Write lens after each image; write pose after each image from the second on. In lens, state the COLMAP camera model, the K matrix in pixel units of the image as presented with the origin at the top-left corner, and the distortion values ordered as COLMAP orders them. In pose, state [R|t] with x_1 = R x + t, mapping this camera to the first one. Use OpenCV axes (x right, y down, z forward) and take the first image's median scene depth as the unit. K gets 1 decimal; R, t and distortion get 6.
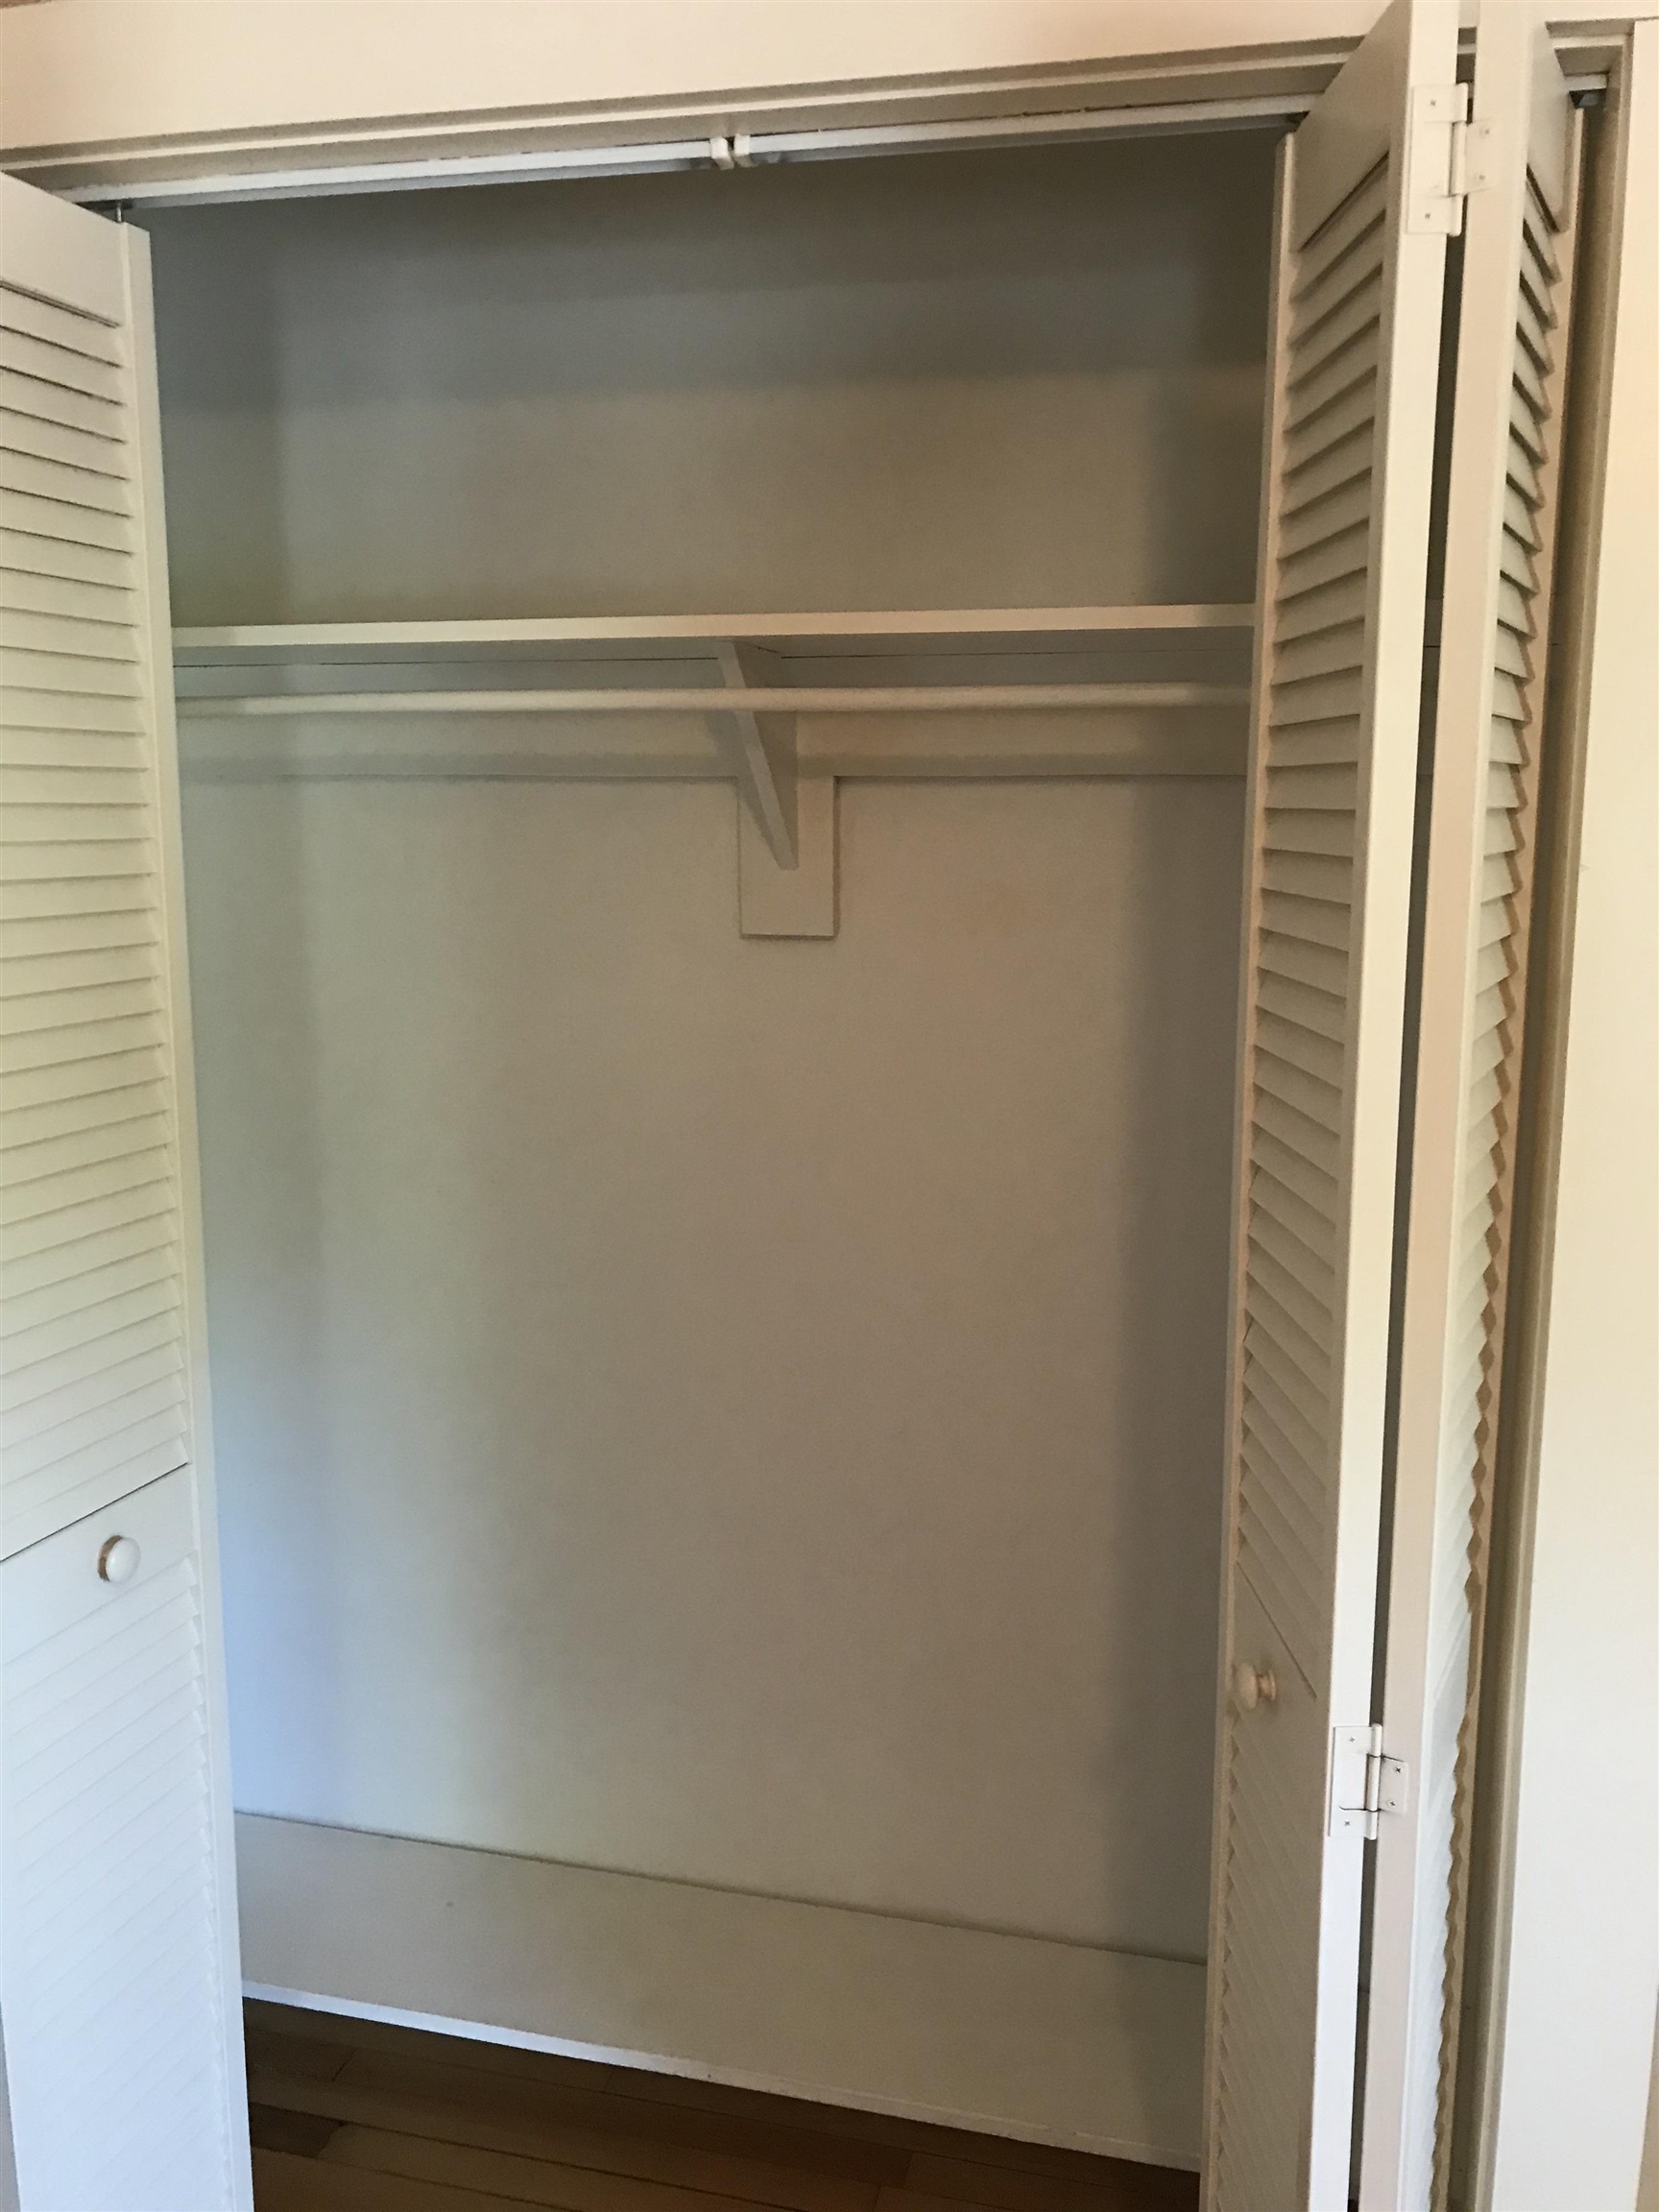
lens RADIAL K [[1980.0, 0, 829.5], [0, 1980.0, 1106.0], [0, 0, 1]] dist [0.003105, 0.006989]
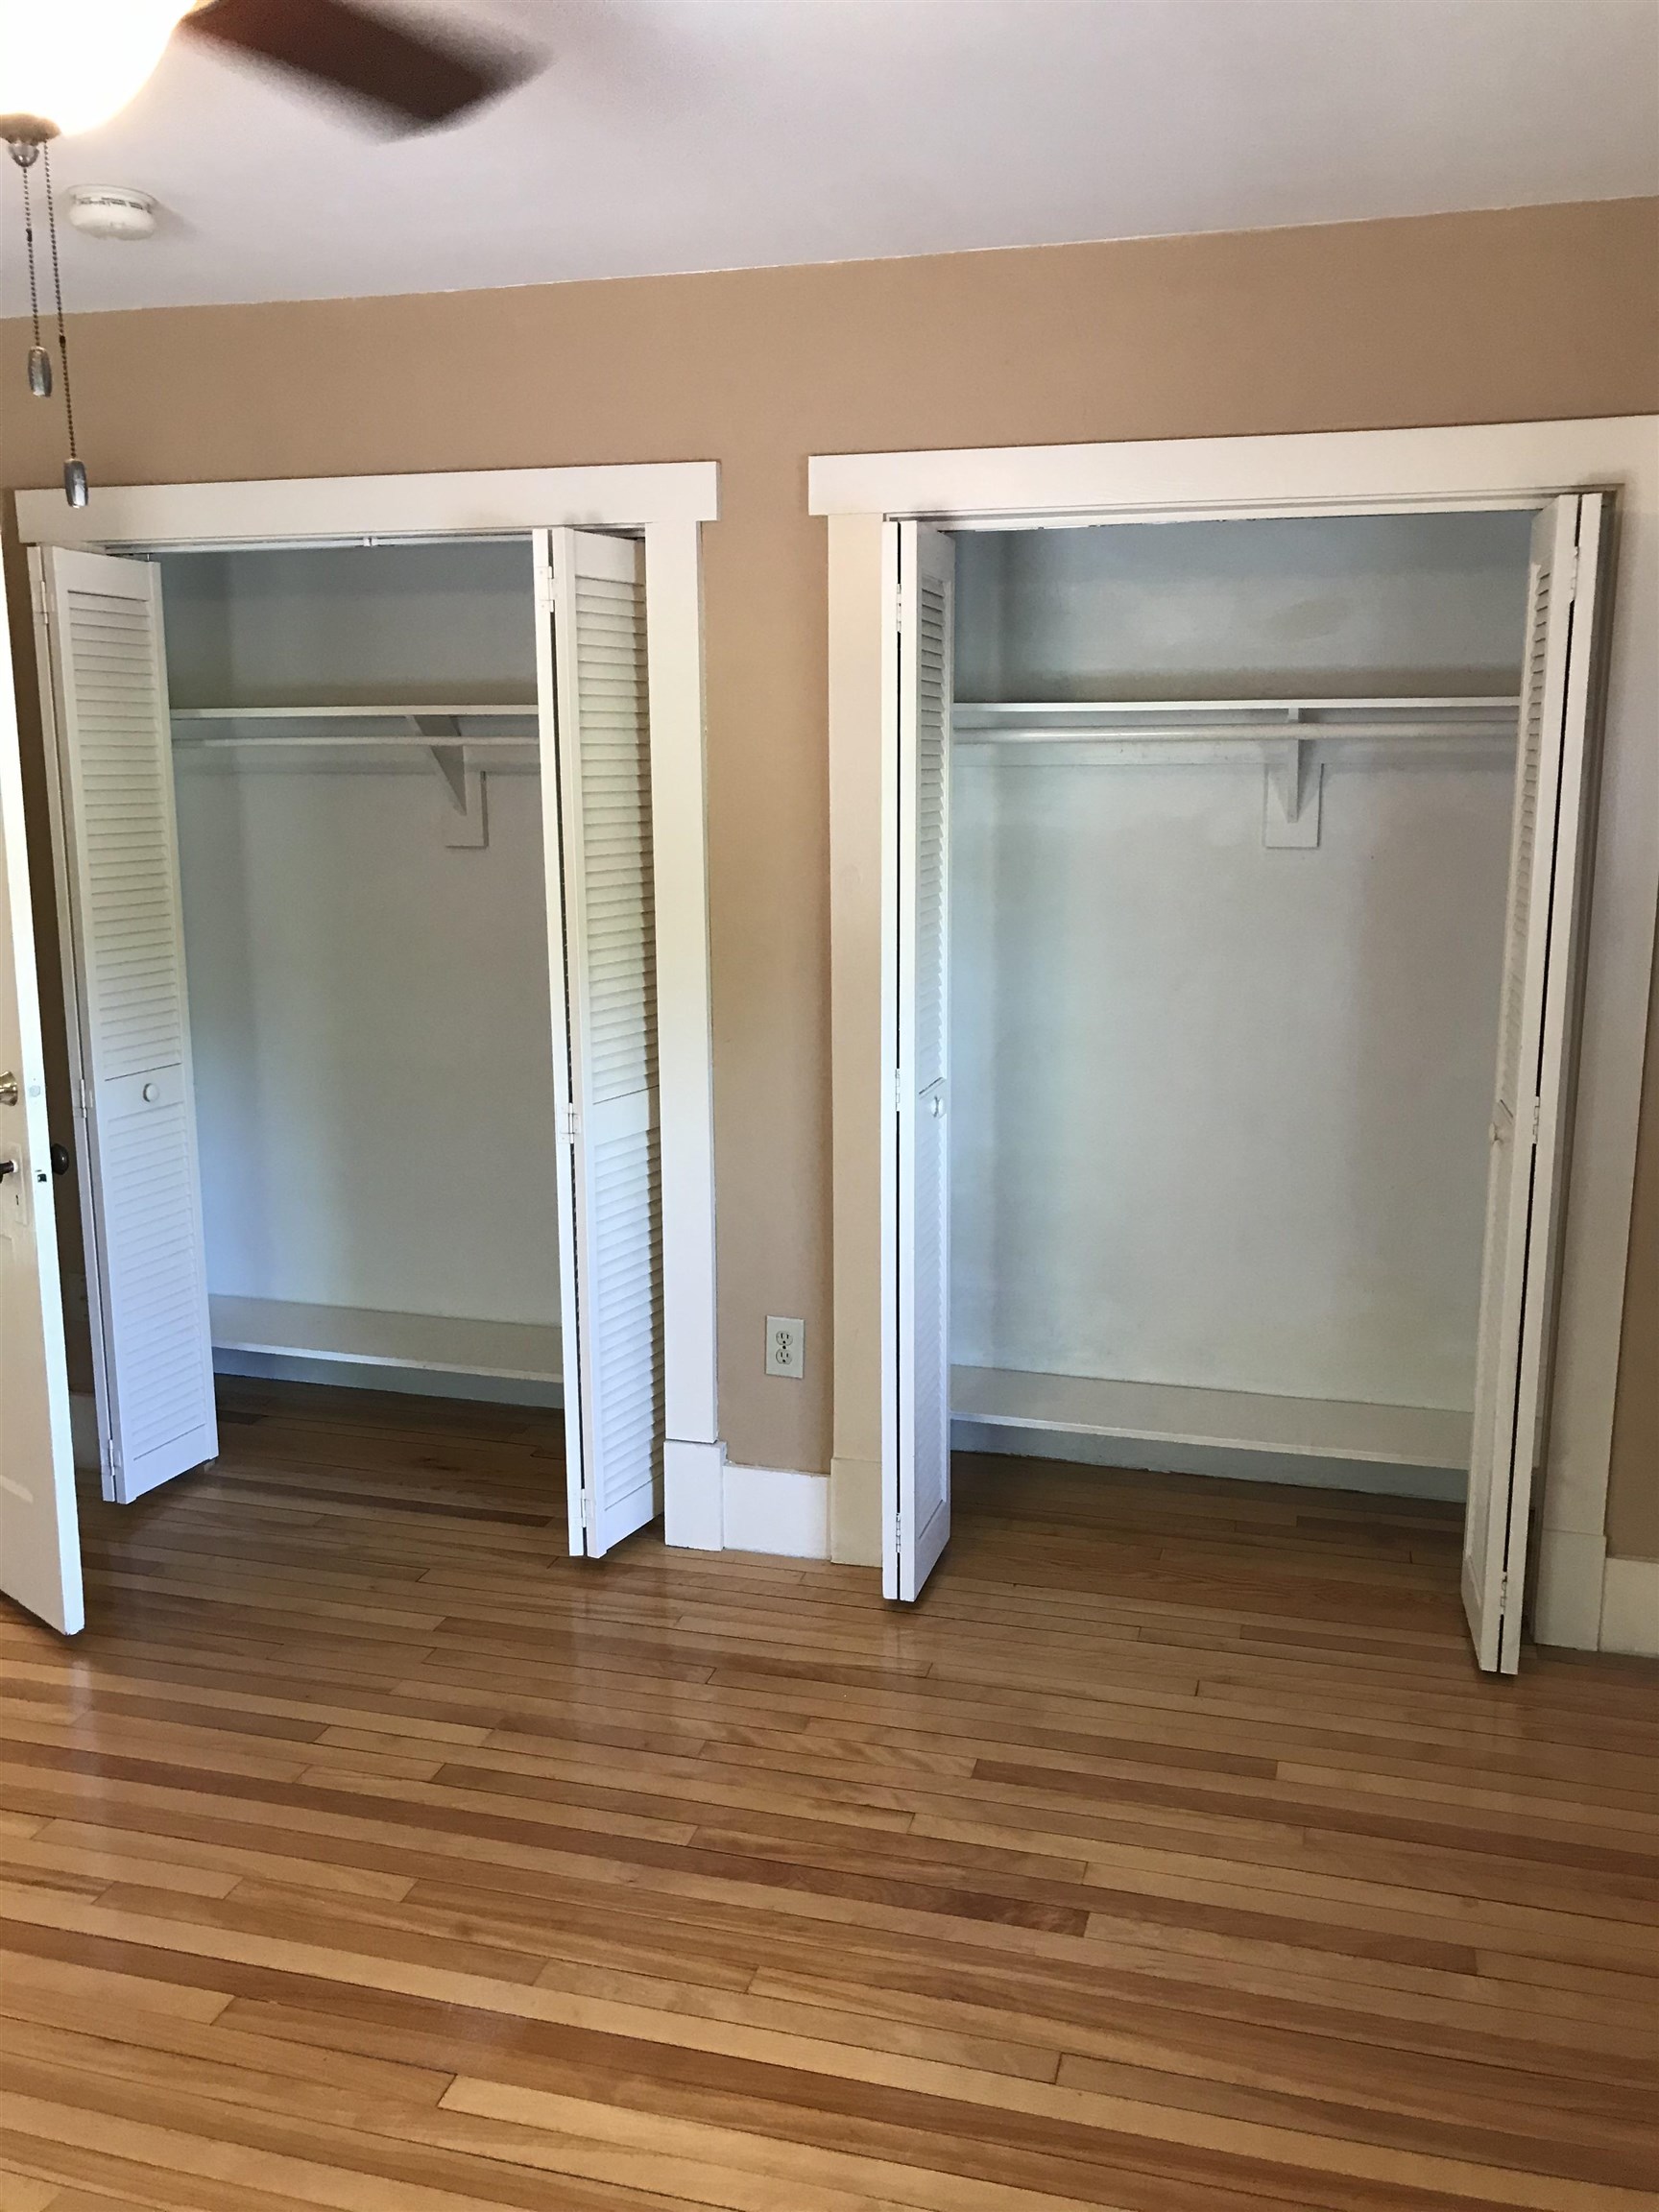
lens RADIAL K [[1799.4, 0, 829.5], [0, 1799.4, 1106.0], [0, 0, 1]] dist [0.000105, -0.002972]
pose [[0.999723, -0.007730, 0.022223, 0.376300], [0.007367, 0.999839, 0.016350, 0.188819], [-0.022346, -0.016182, 0.999619, -1.092353]]
